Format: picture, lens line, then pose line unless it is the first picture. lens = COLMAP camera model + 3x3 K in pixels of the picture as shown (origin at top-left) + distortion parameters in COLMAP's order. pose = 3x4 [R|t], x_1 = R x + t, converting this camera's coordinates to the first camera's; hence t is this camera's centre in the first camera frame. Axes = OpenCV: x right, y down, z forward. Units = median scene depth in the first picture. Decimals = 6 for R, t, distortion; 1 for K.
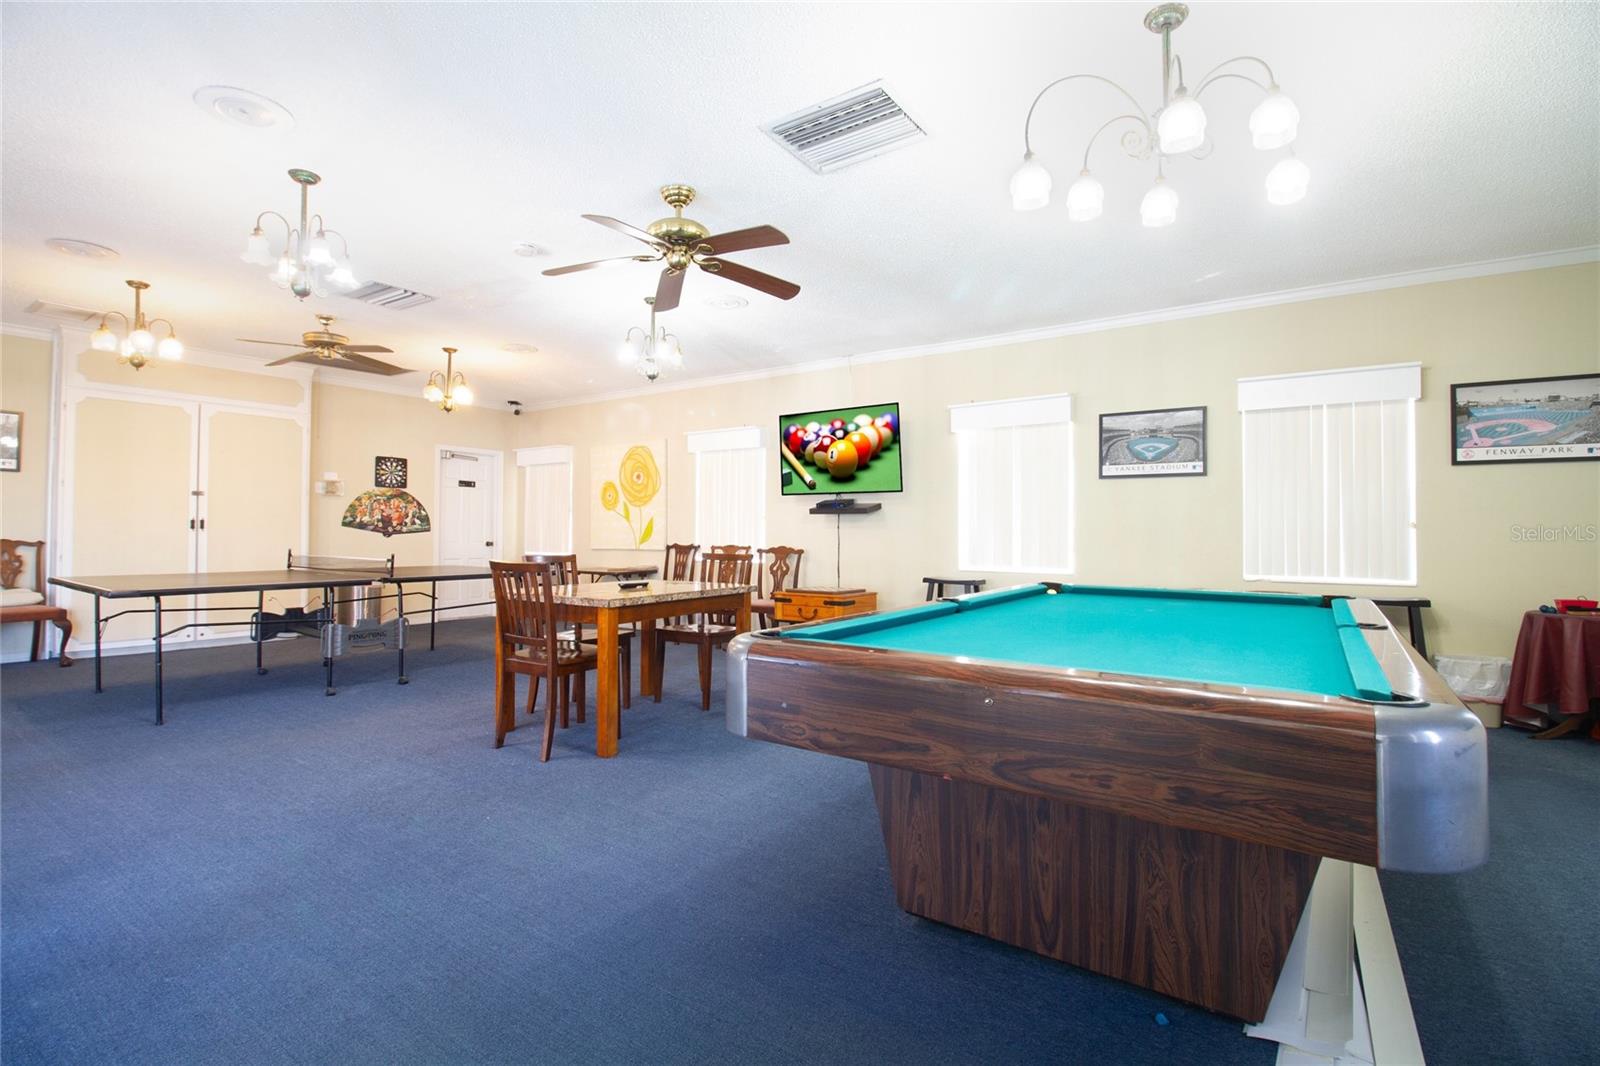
lens RADIAL K [[730.4, 0, 793.6], [0, 730.4, 523.0], [0, 0, 1]] dist [-0.012837, -0.001316]
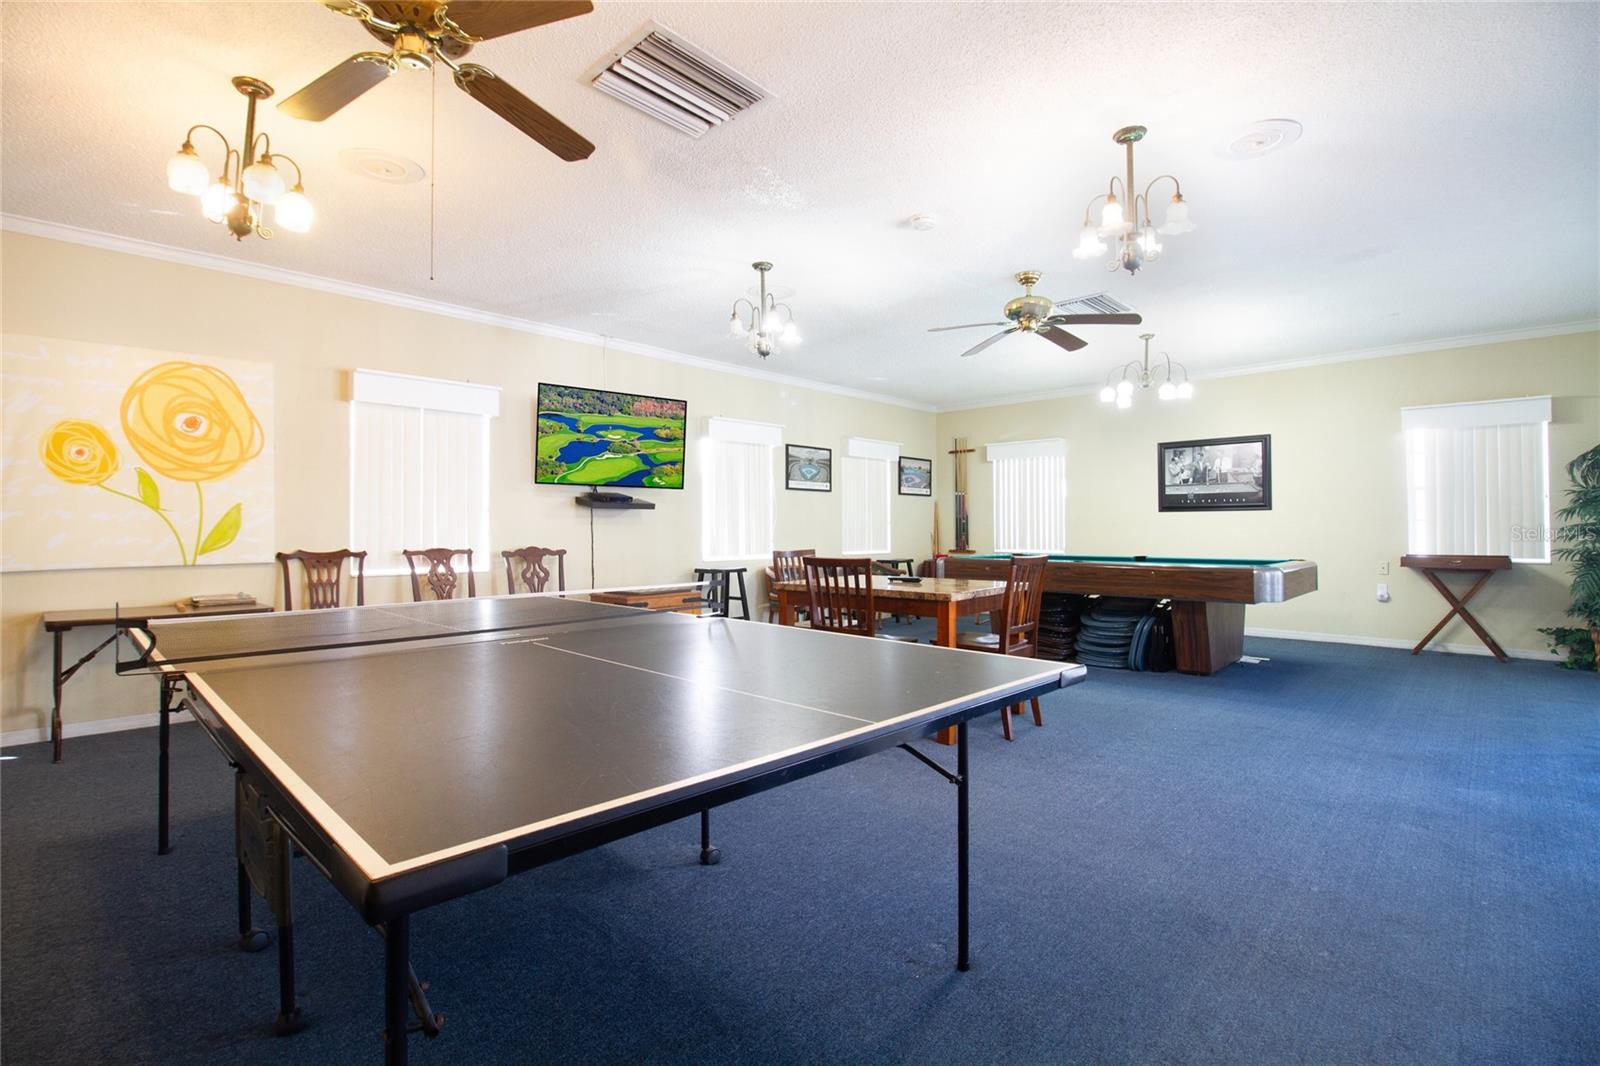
lens RADIAL K [[730.4, 0, 794.2], [0, 730.4, 533.0], [0, 0, 1]] dist [-0.012837, -0.001316]
pose [[0.162437, -0.011469, 0.986652, -0.760770], [-0.008534, 0.999879, 0.013028, 0.003925], [-0.986682, -0.010536, 0.162319, 0.591069]]
